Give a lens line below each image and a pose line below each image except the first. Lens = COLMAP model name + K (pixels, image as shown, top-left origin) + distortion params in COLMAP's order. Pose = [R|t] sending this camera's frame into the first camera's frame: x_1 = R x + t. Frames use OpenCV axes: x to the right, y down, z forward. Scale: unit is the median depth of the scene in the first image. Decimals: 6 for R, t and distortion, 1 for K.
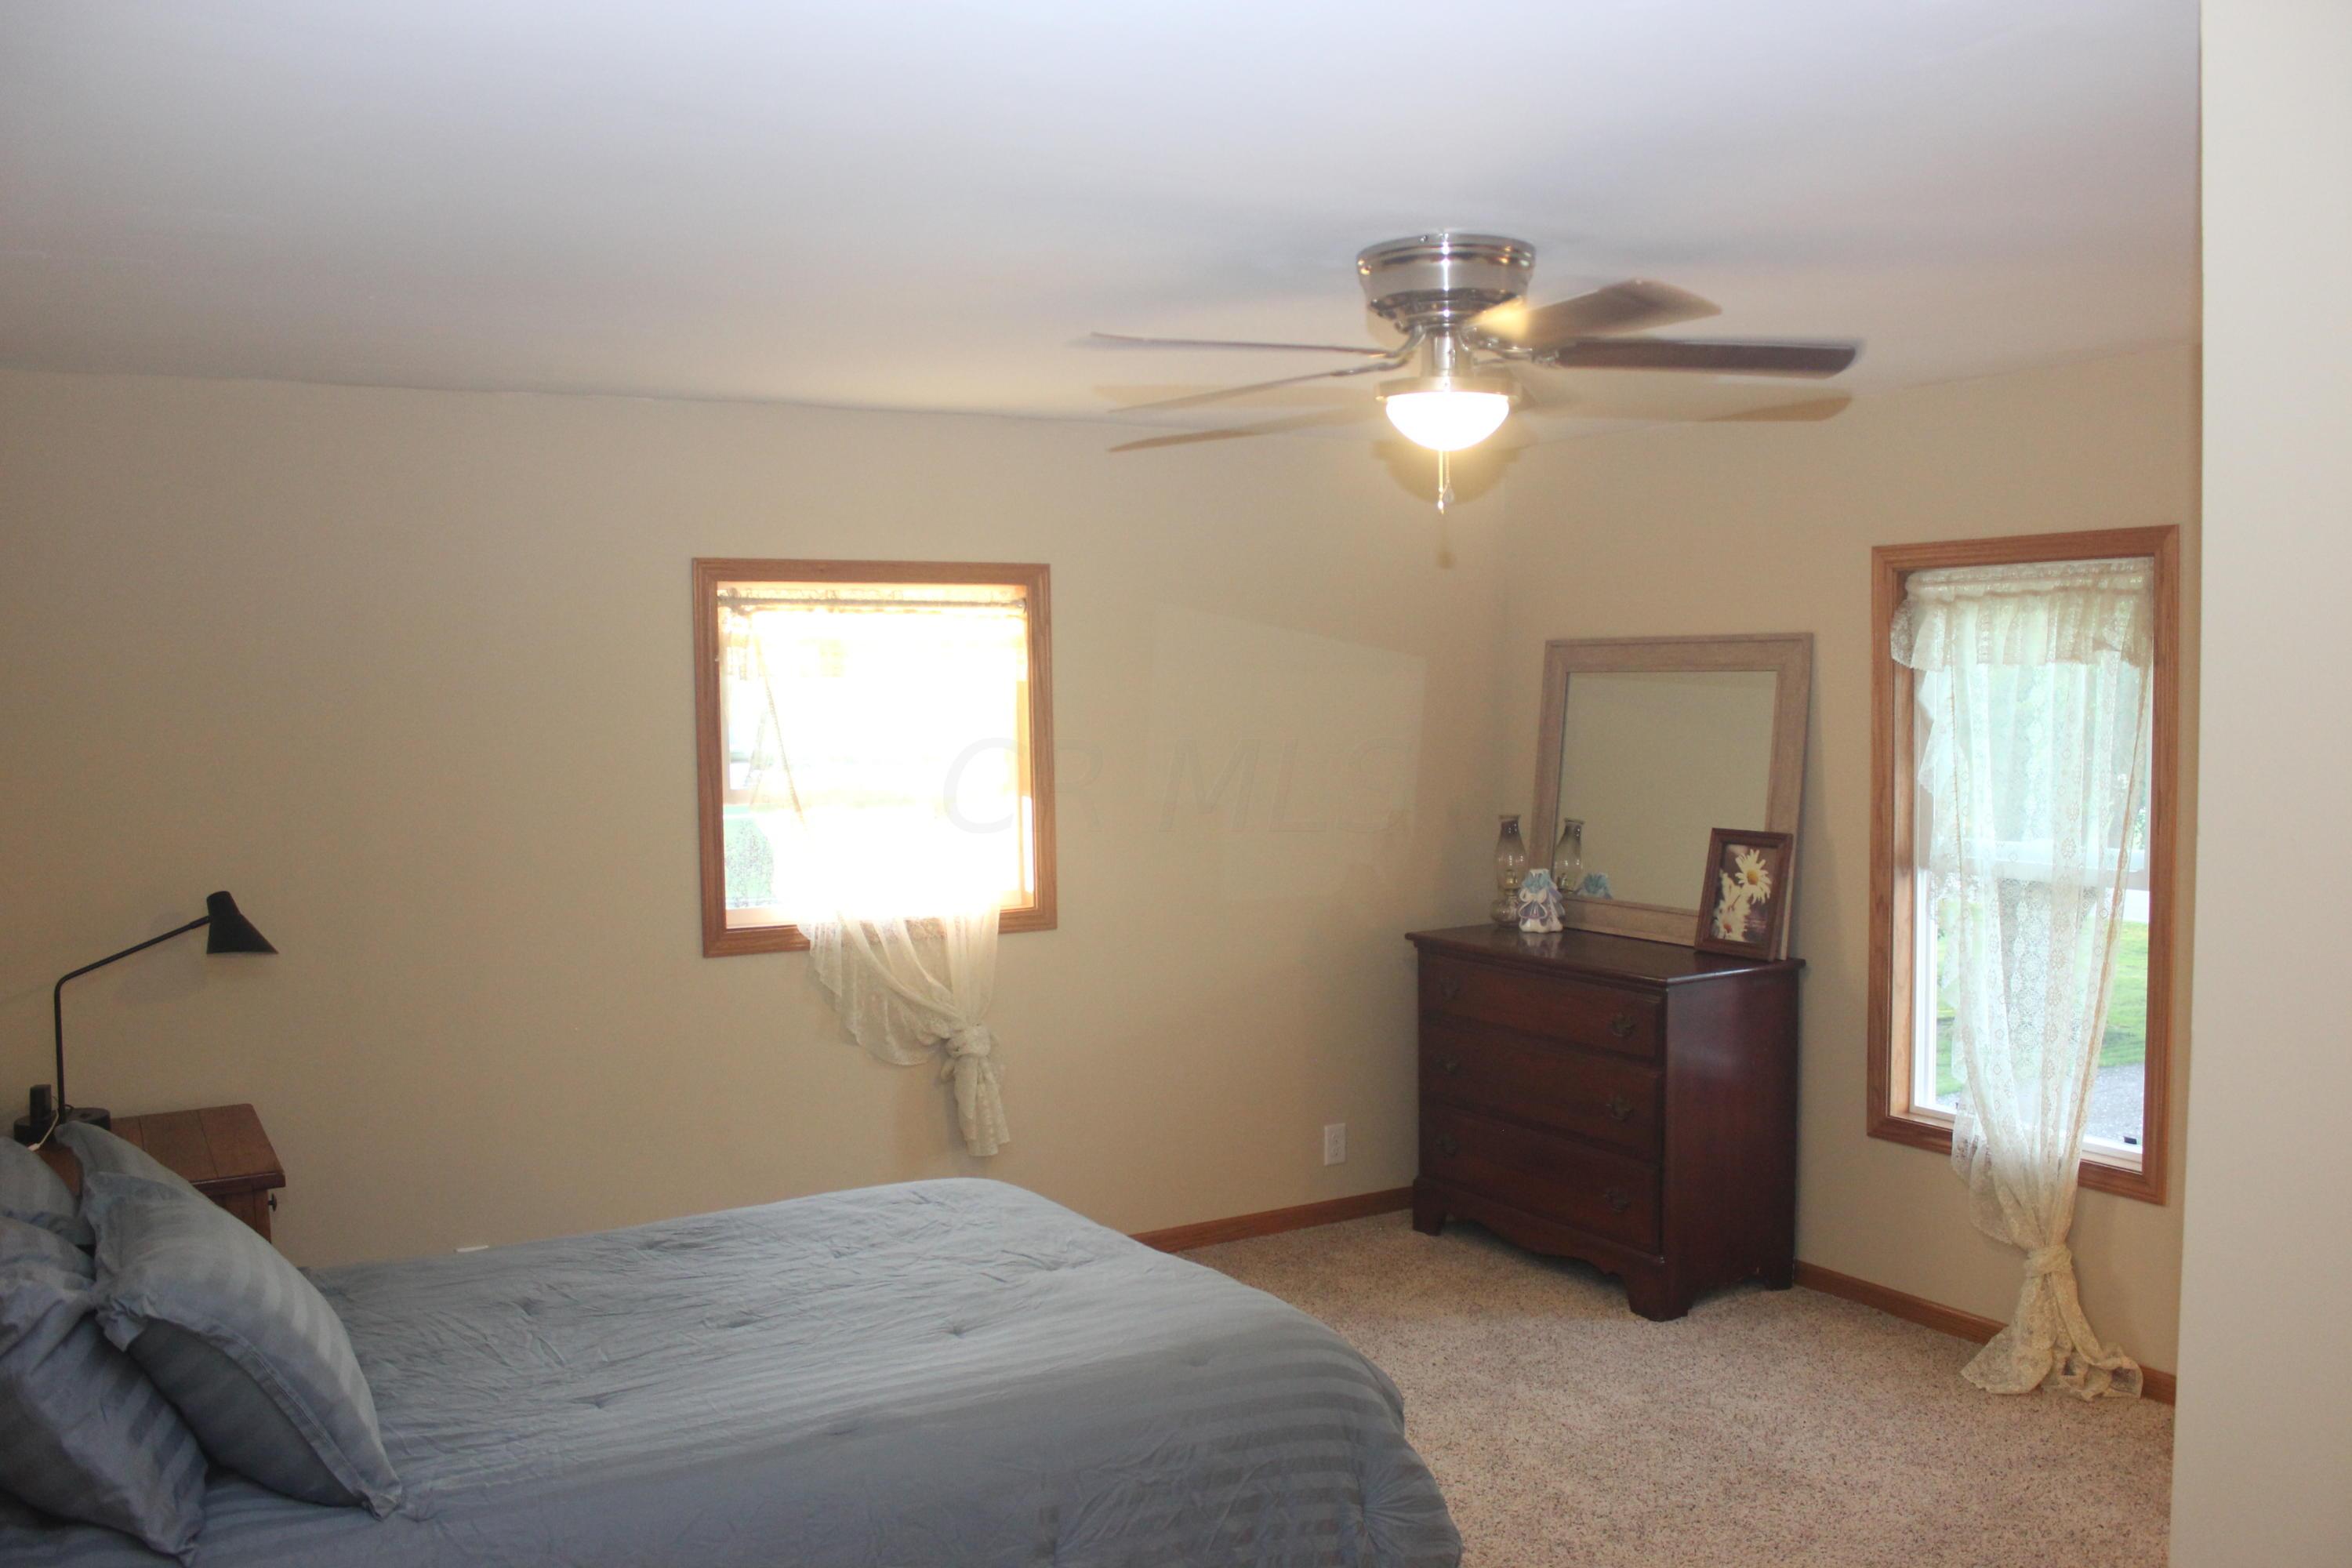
lens RADIAL K [[1941.7, 0, 1187.3], [0, 1941.7, 816.0], [0, 0, 1]] dist [-0.170535, 0.150563]
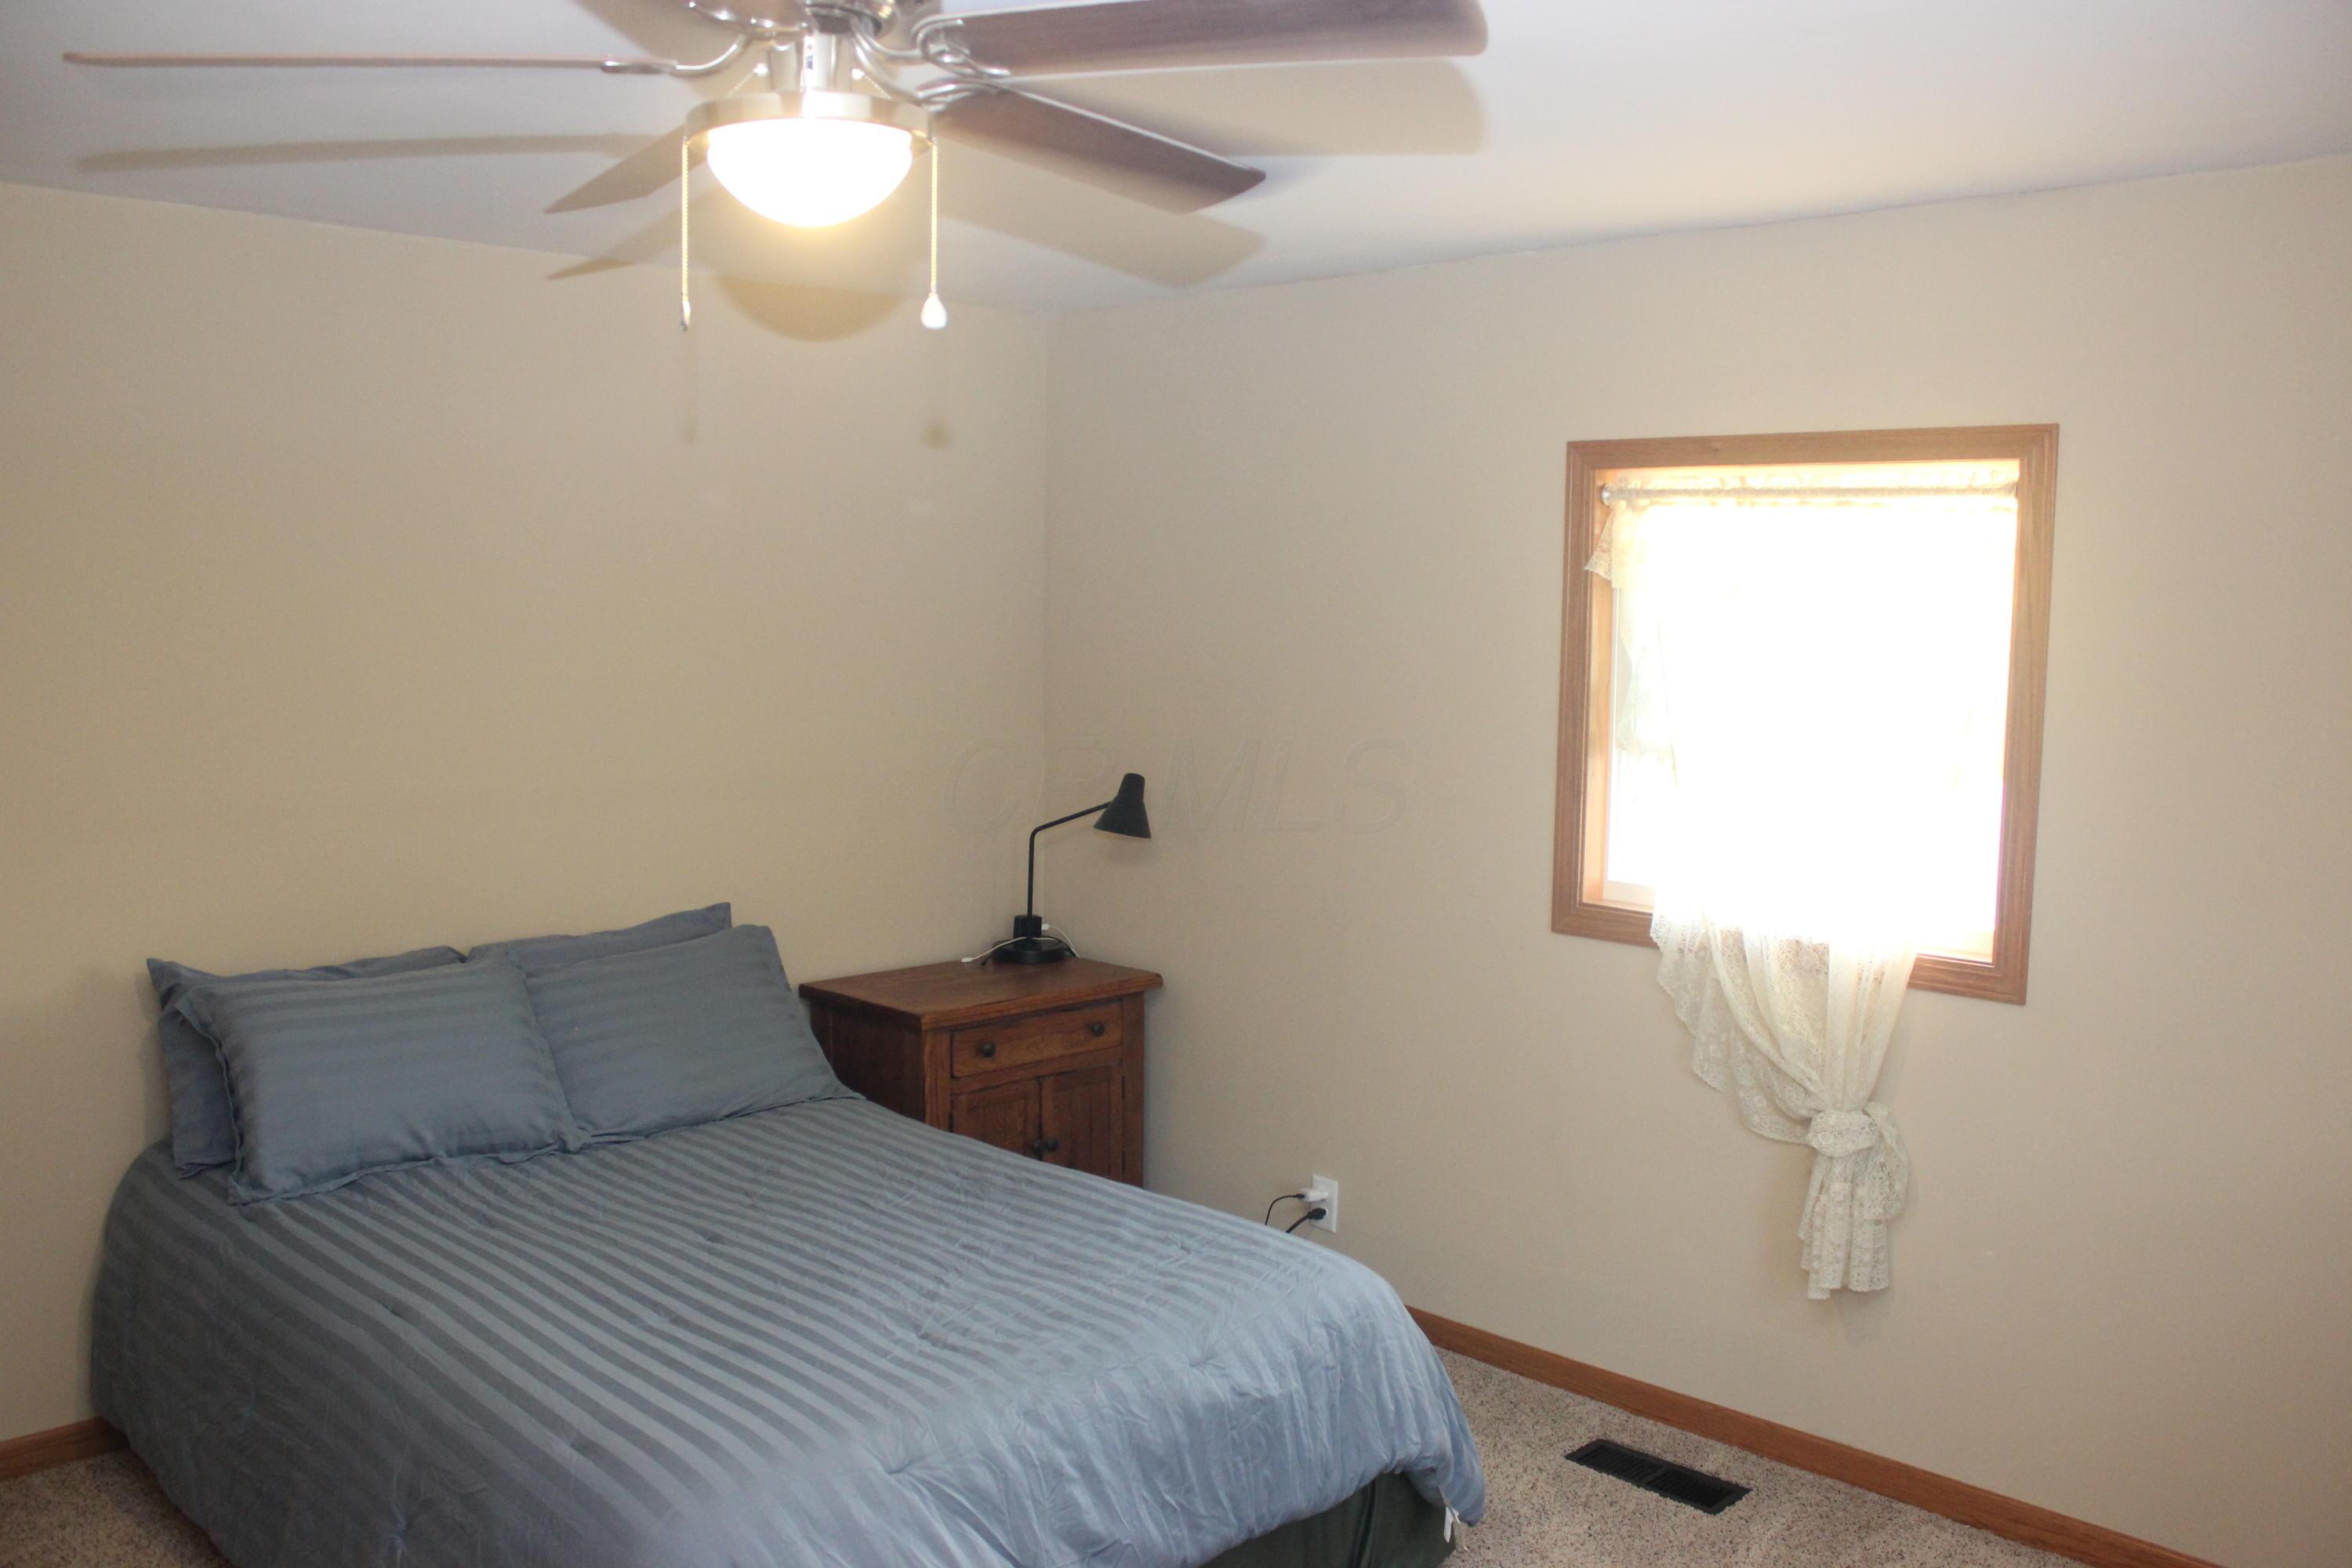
lens RADIAL K [[1941.7, 0, 1187.3], [0, 1941.7, 816.0], [0, 0, 1]] dist [-0.170535, 0.150563]
pose [[0.270189, 0.124162, -0.954768, 0.500199], [-0.087175, 0.990732, 0.104170, -0.049038], [0.958853, 0.055086, 0.278508, 0.640382]]
